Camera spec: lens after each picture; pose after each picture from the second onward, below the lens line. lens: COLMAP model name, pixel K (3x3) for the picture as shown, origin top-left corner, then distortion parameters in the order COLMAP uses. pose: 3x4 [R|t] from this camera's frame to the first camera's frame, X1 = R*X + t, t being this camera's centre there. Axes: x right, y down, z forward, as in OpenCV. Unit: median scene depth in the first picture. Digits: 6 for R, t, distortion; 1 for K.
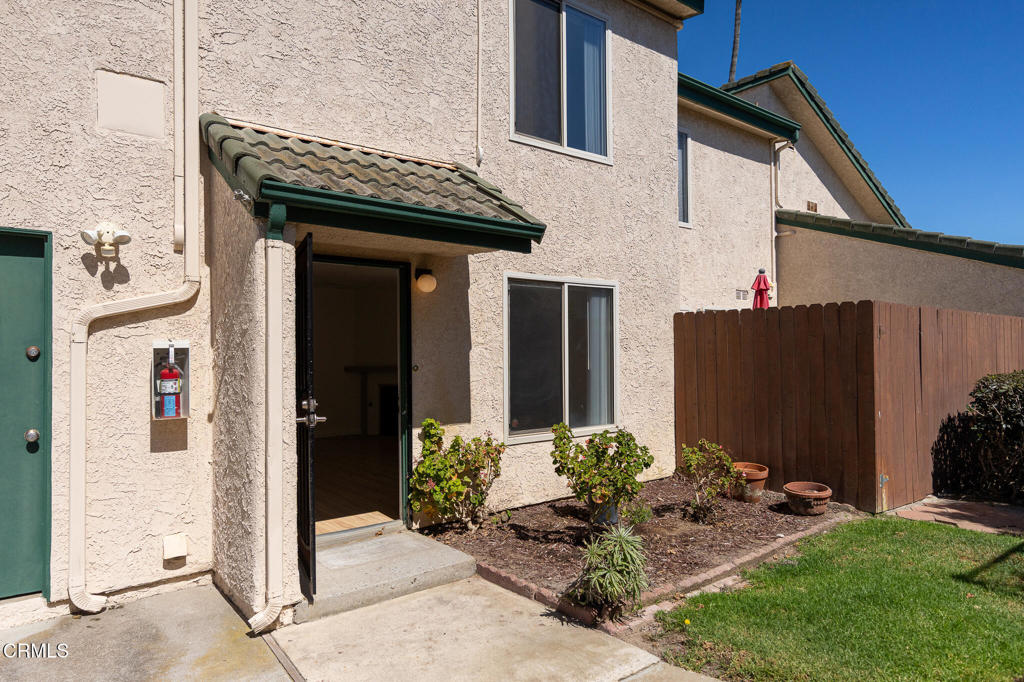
lens RADIAL K [[651.0, 0, 512.0], [0, 651.0, 341.0], [0, 0, 1]] dist [-0.000299, -0.000098]
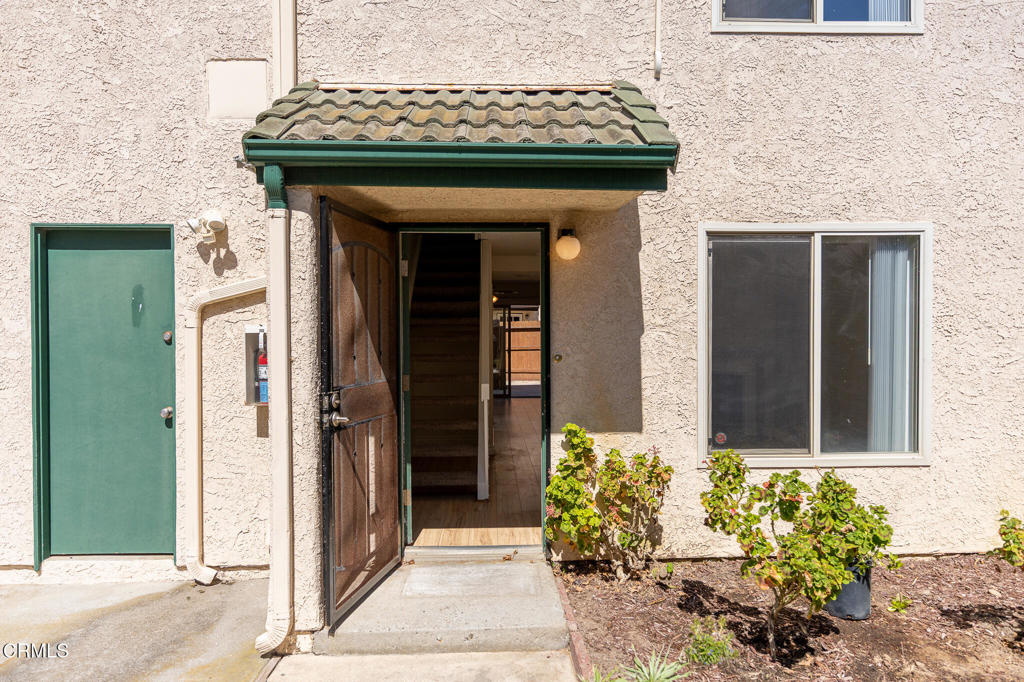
lens RADIAL K [[651.0, 0, 512.0], [0, 651.0, 341.0], [0, 0, 1]] dist [-0.000299, -0.000098]
pose [[0.798357, 0.013368, -0.602036, 0.291654], [0.008293, 0.999415, 0.033189, -0.005002], [0.602127, -0.031489, 0.797779, 0.359205]]
